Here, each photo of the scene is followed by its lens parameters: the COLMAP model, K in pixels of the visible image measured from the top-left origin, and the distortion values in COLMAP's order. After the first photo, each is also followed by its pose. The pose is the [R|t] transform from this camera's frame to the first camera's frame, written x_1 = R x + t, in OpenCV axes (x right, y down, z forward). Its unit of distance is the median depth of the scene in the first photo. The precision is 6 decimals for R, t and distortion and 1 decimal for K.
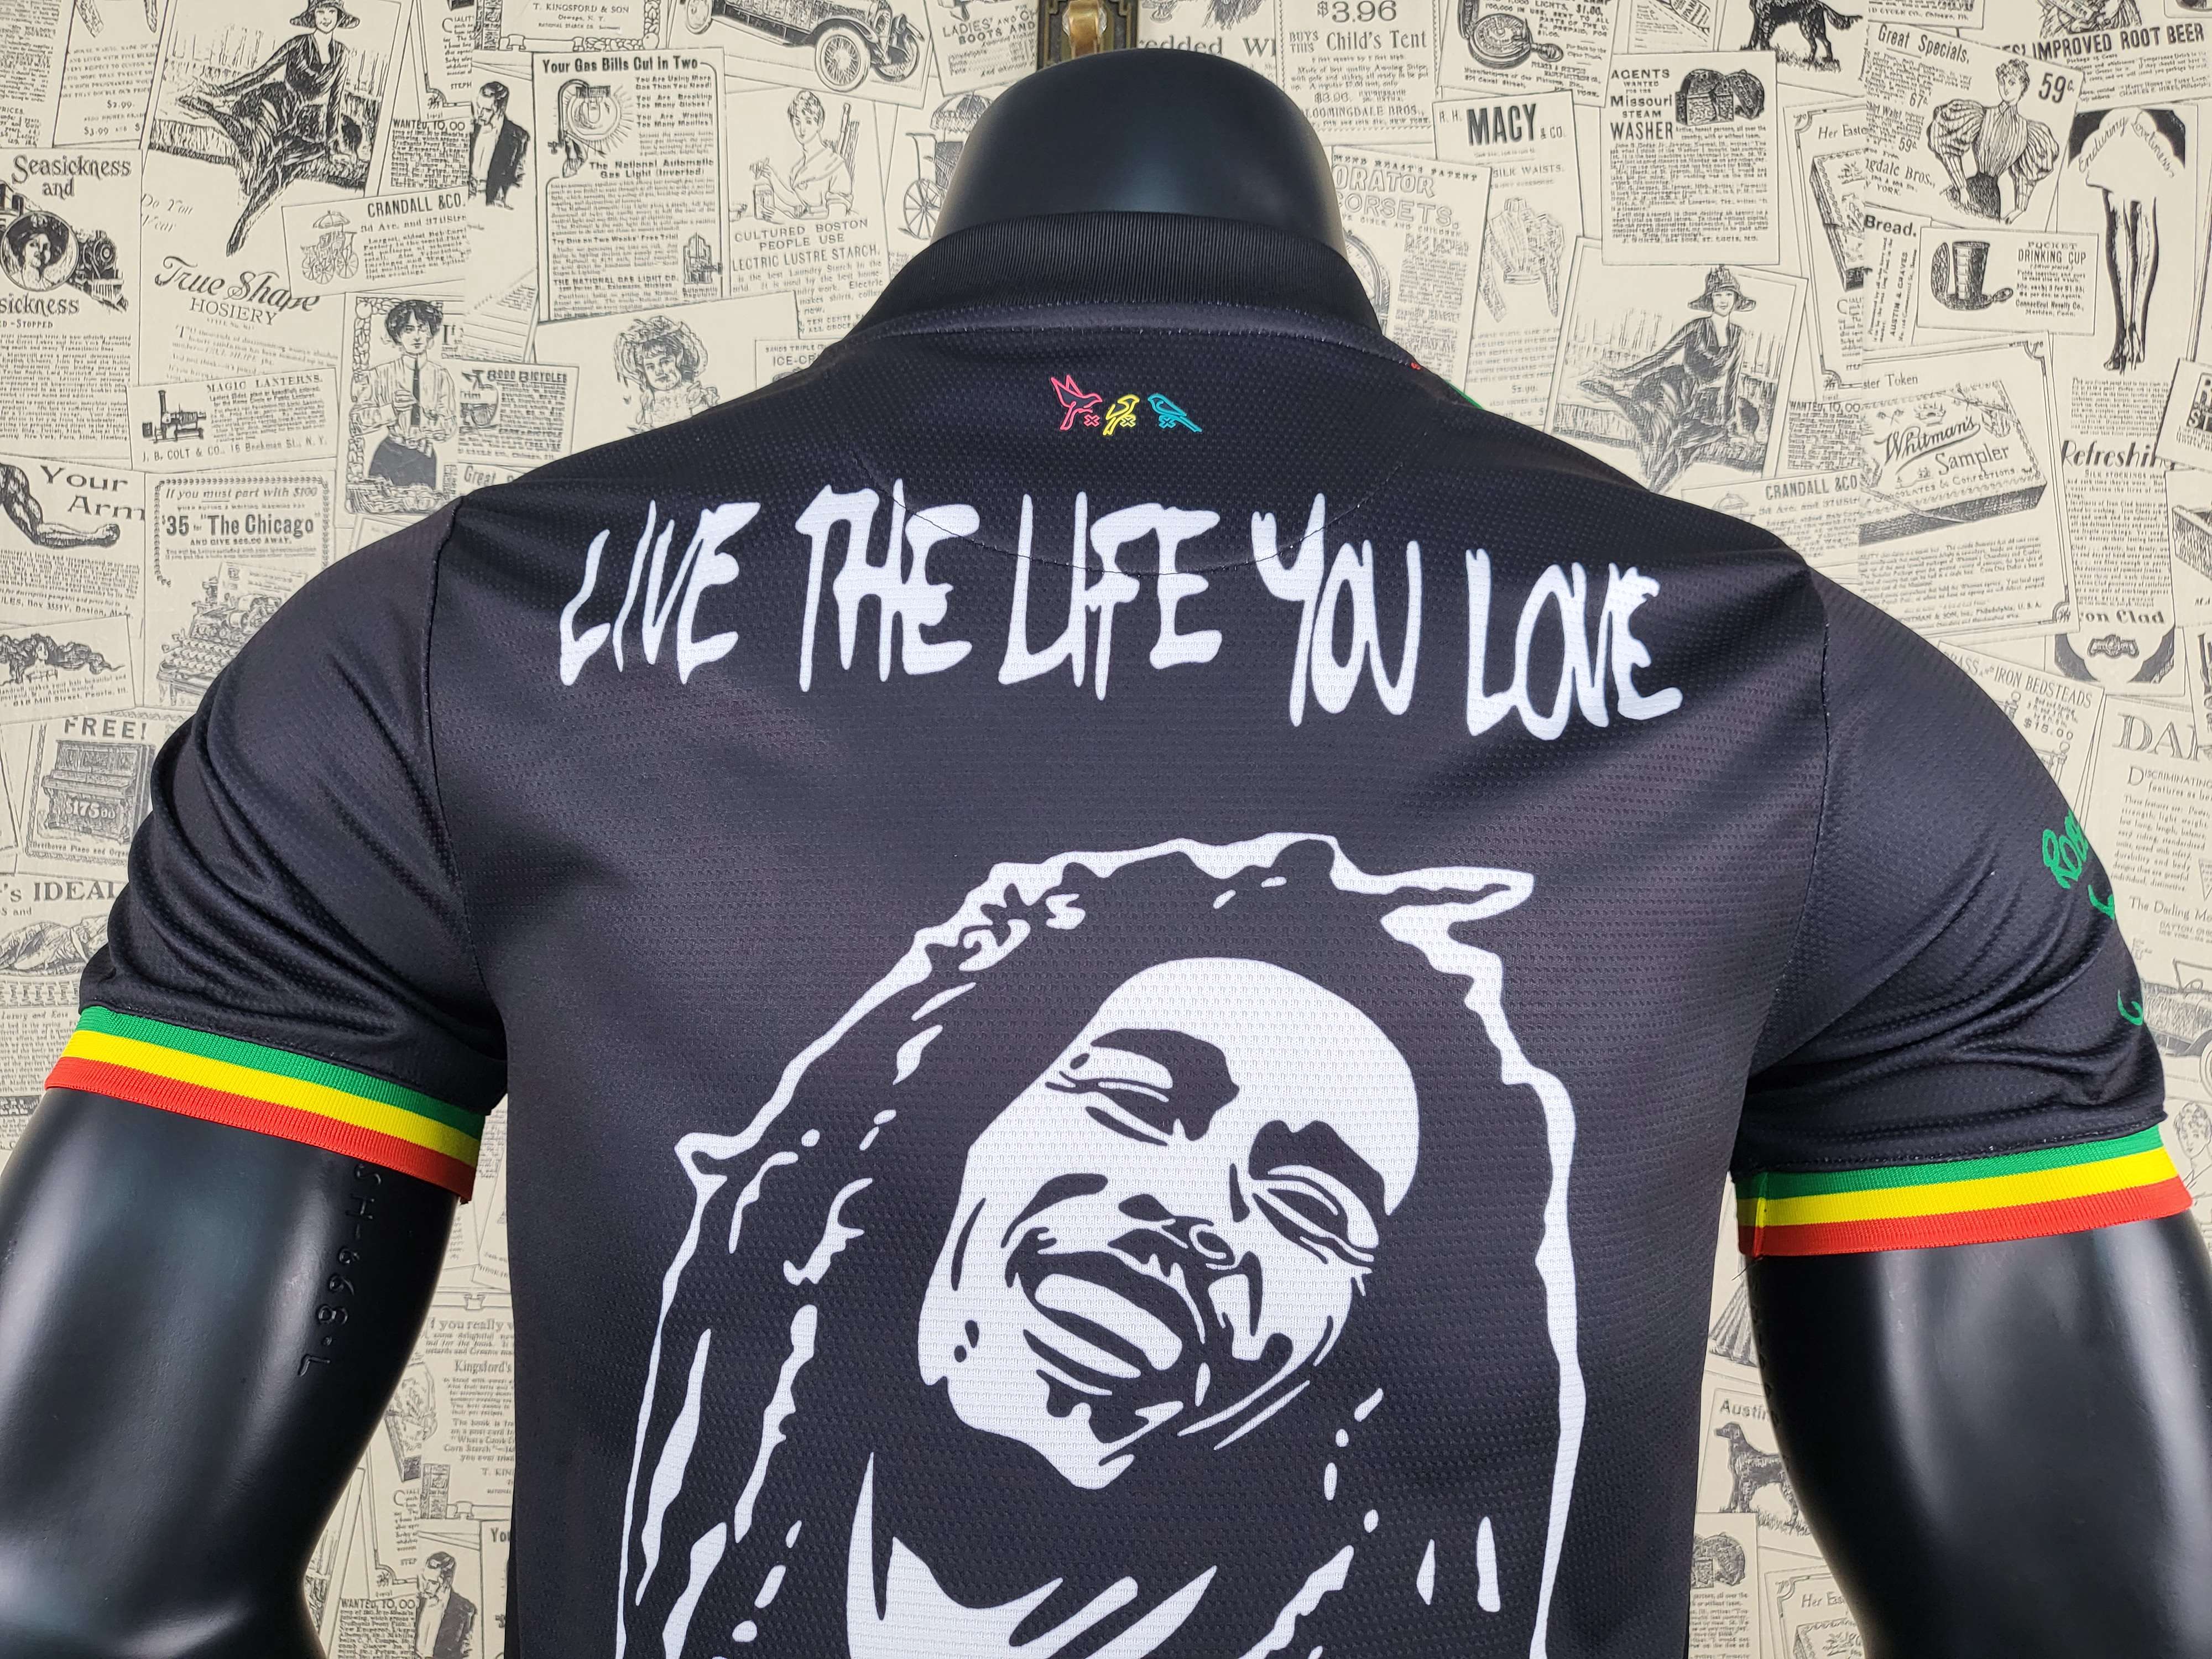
lens RADIAL K [[1752.9, 0, 1108.0], [0, 1752.9, 830.3], [0, 0, 1]] dist [-0.016482, 0.053899]
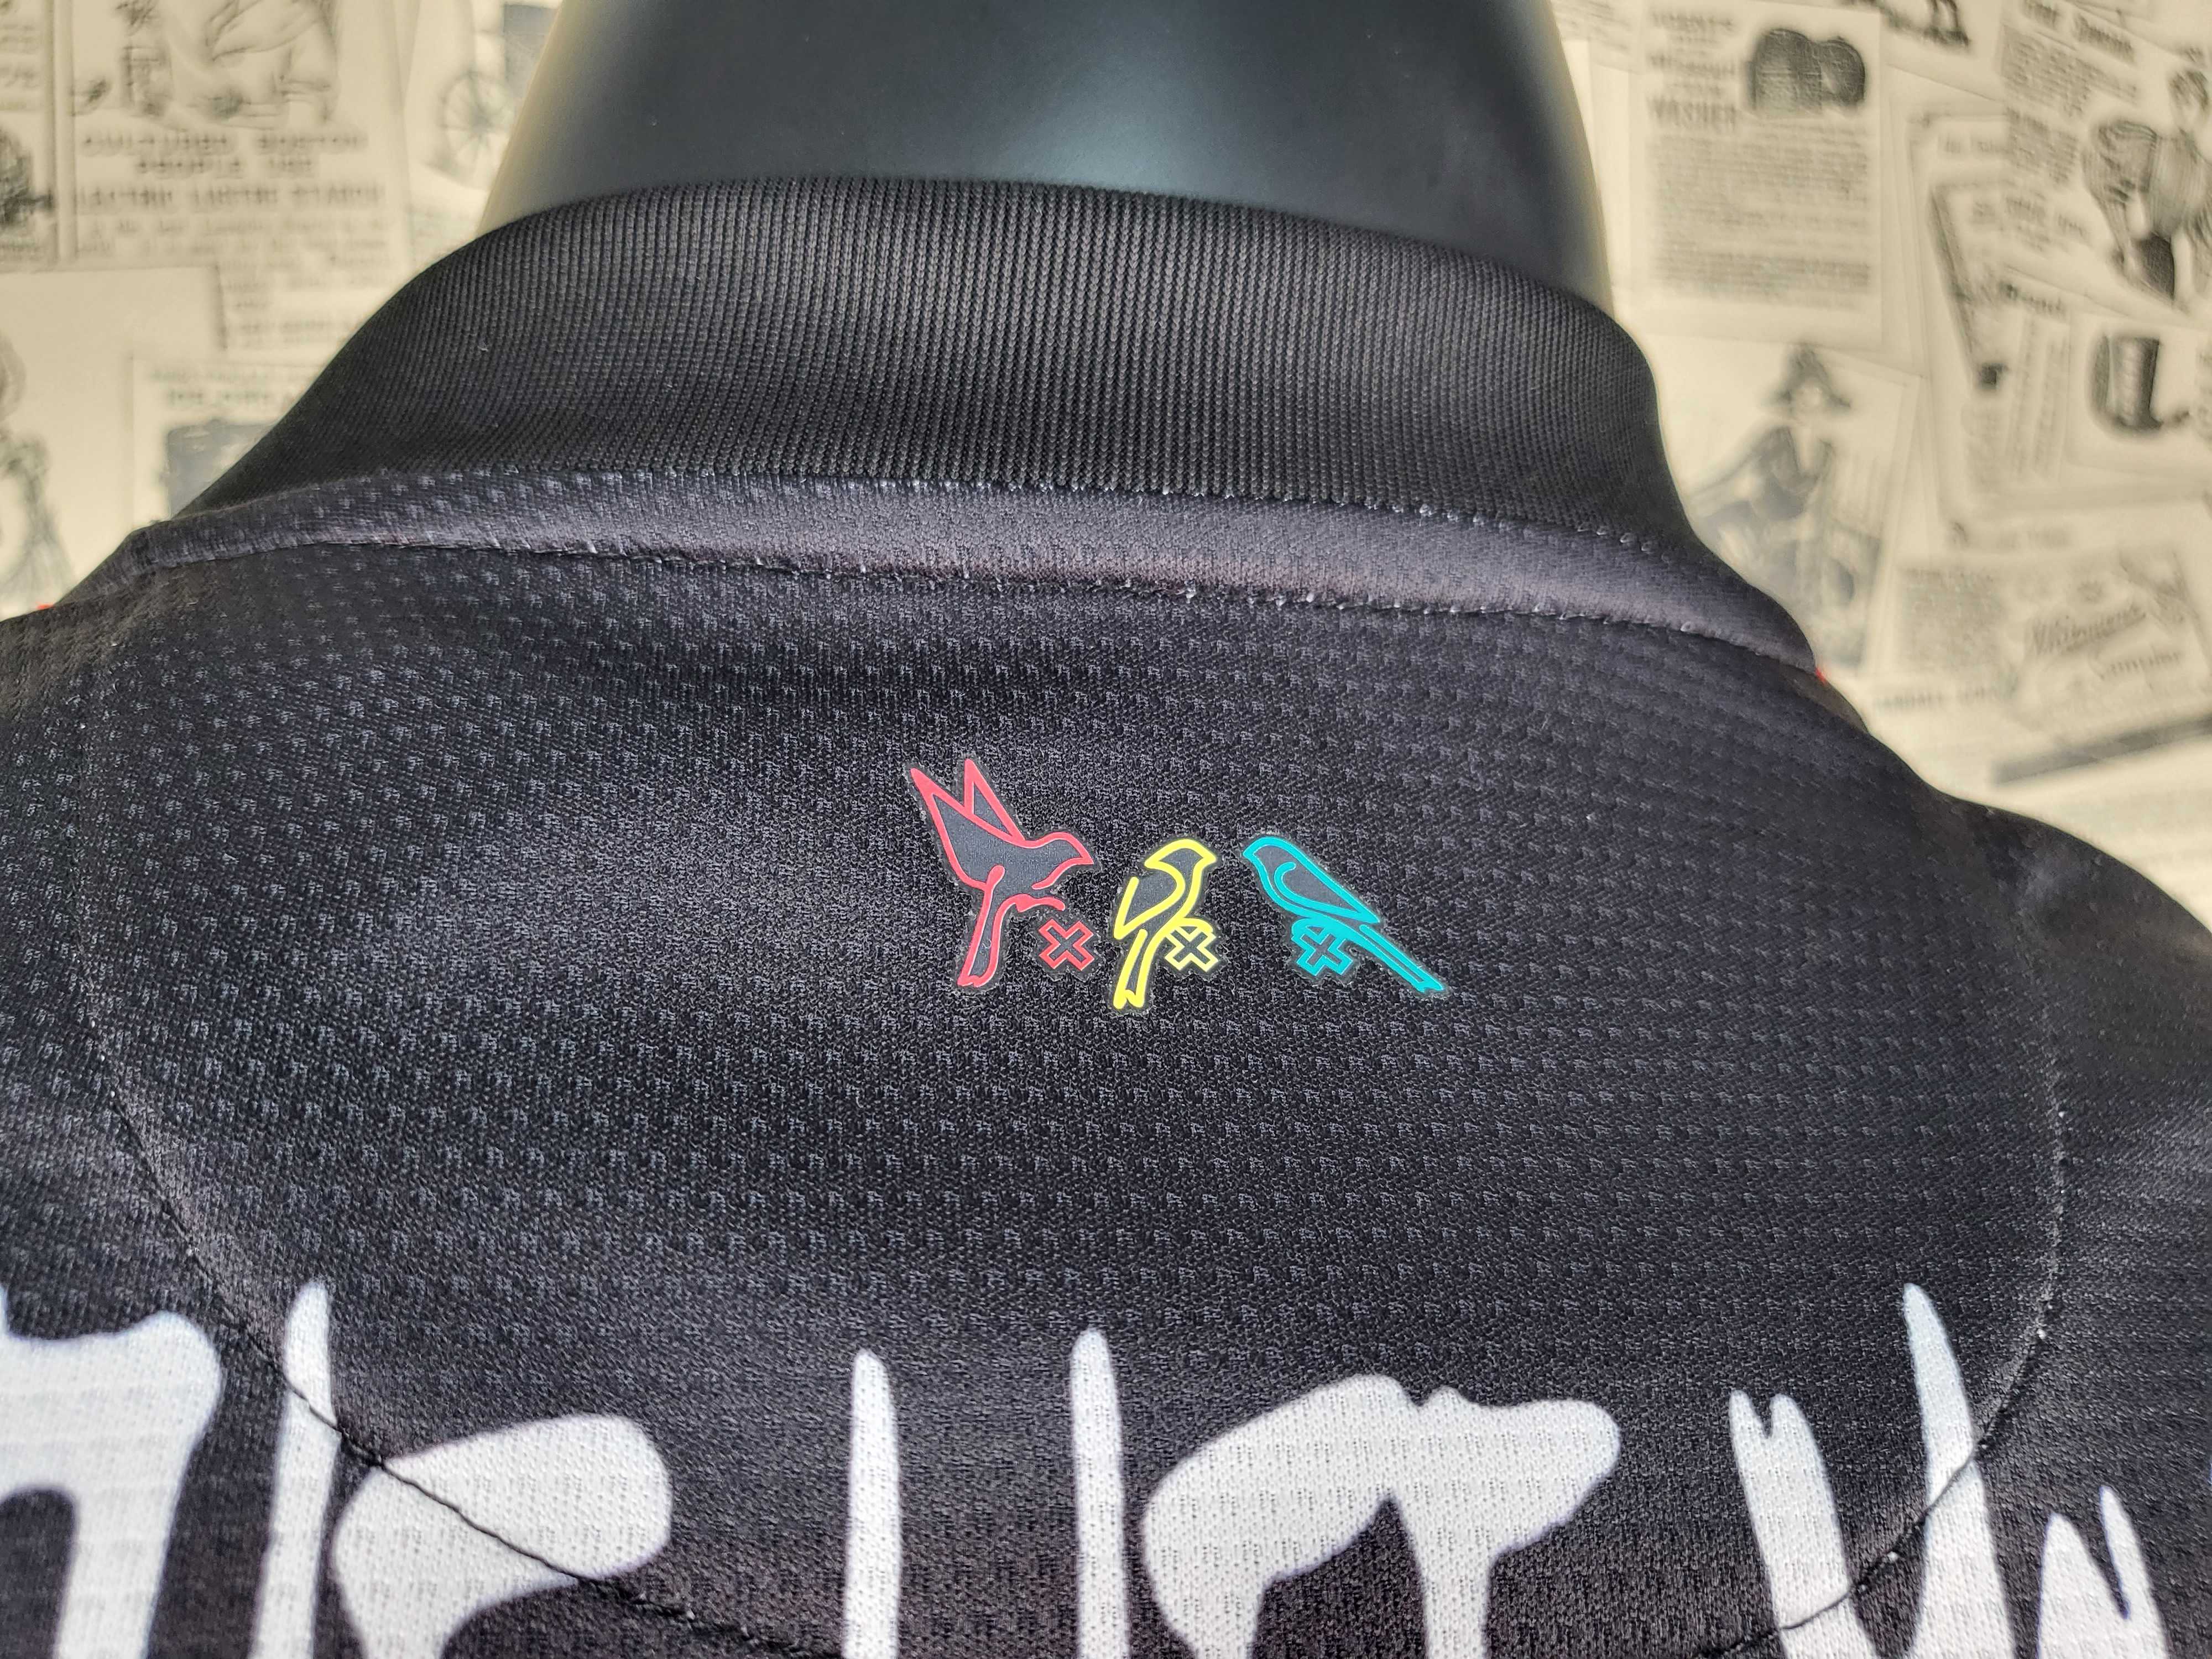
lens RADIAL K [[1752.9, 0, 1099.0], [0, 1752.9, 839.4], [0, 0, 1]] dist [-0.016482, 0.053899]
pose [[0.974324, 0.008174, 0.225000, -0.040596], [-0.013630, 0.999649, 0.022707, -0.155393], [-0.224736, -0.025191, 0.974094, 0.439720]]
